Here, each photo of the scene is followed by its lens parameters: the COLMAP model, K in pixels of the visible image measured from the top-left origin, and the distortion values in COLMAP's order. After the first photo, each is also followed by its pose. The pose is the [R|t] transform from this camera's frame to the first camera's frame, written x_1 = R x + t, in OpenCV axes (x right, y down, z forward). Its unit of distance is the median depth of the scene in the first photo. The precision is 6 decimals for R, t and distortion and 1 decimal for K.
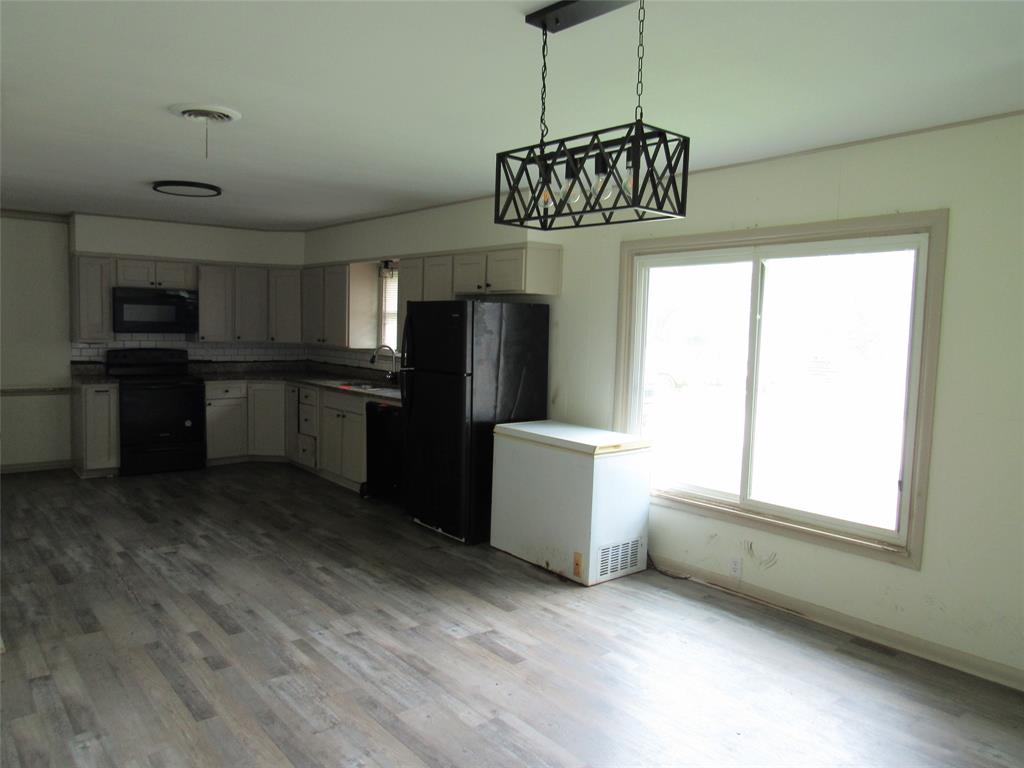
lens RADIAL K [[751.6, 0, 512.0], [0, 751.6, 384.0], [0, 0, 1]] dist [-0.025699, 0.001073]
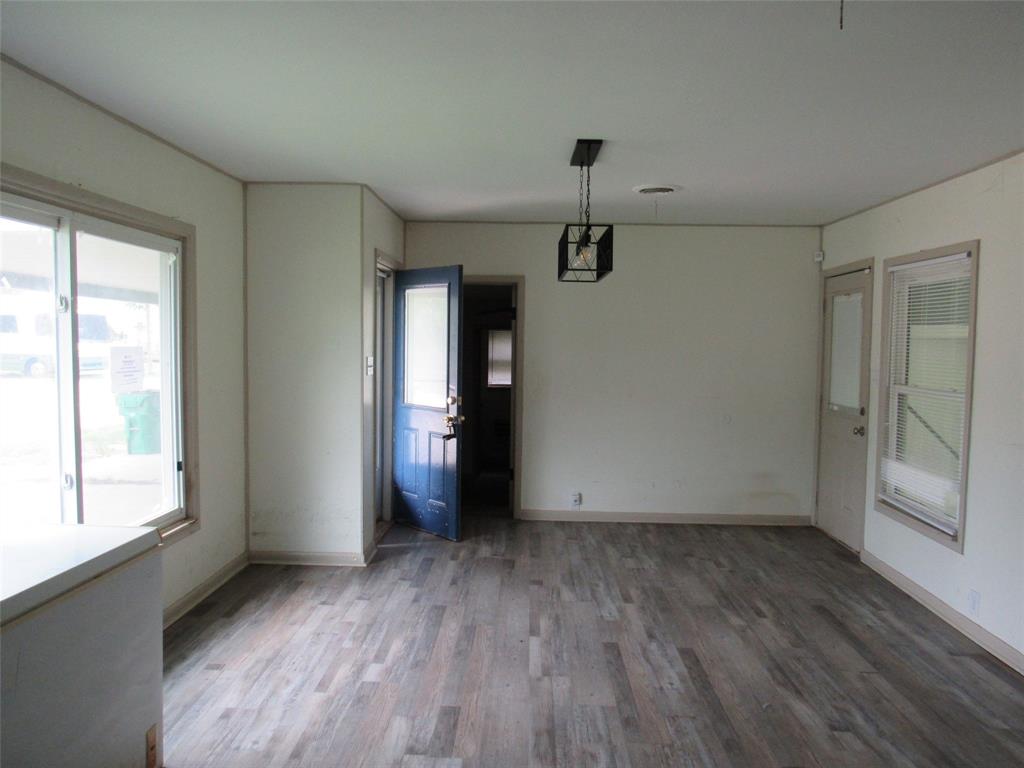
lens RADIAL K [[728.4, 0, 513.9], [0, 728.4, 388.8], [0, 0, 1]] dist [-0.031501, 0.001063]
pose [[-0.758065, -0.078202, 0.647474, -0.527820], [0.011782, 0.990981, 0.133485, -0.112572], [-0.652073, 0.108818, -0.750306, 1.418344]]
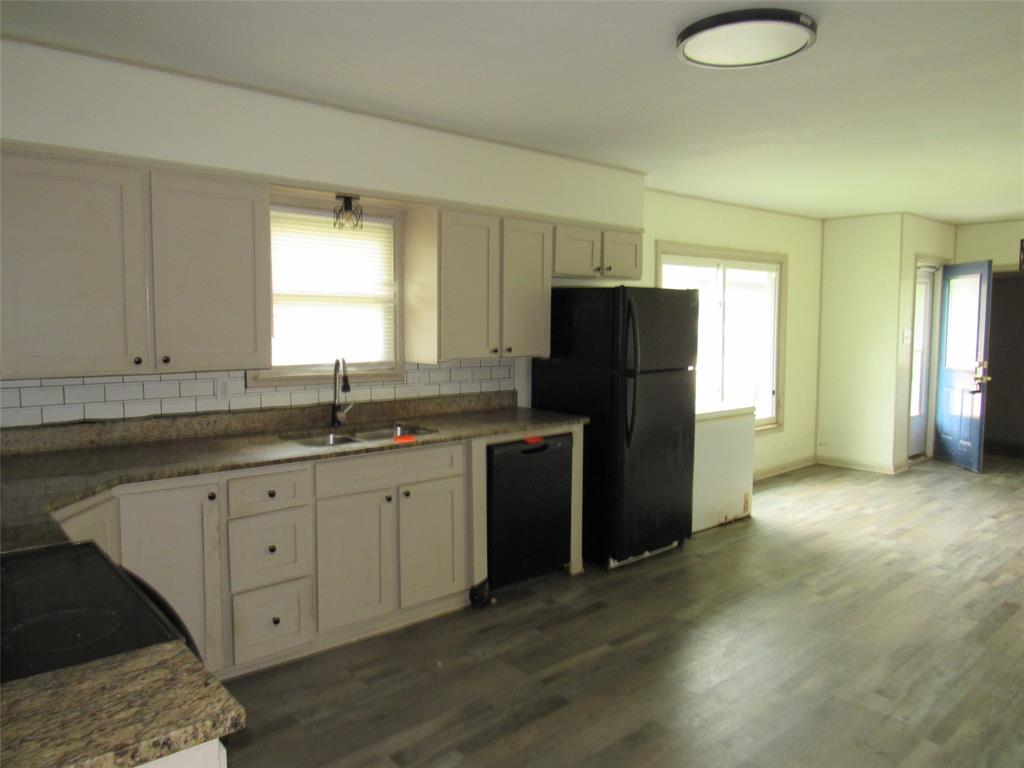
lens RADIAL K [[728.4, 0, 513.9], [0, 728.4, 388.8], [0, 0, 1]] dist [-0.031501, 0.001063]
pose [[-0.045707, -0.119106, 0.991829, -1.290924], [0.075315, 0.989630, 0.122313, -0.153254], [-0.996112, 0.080290, -0.036263, 1.684853]]
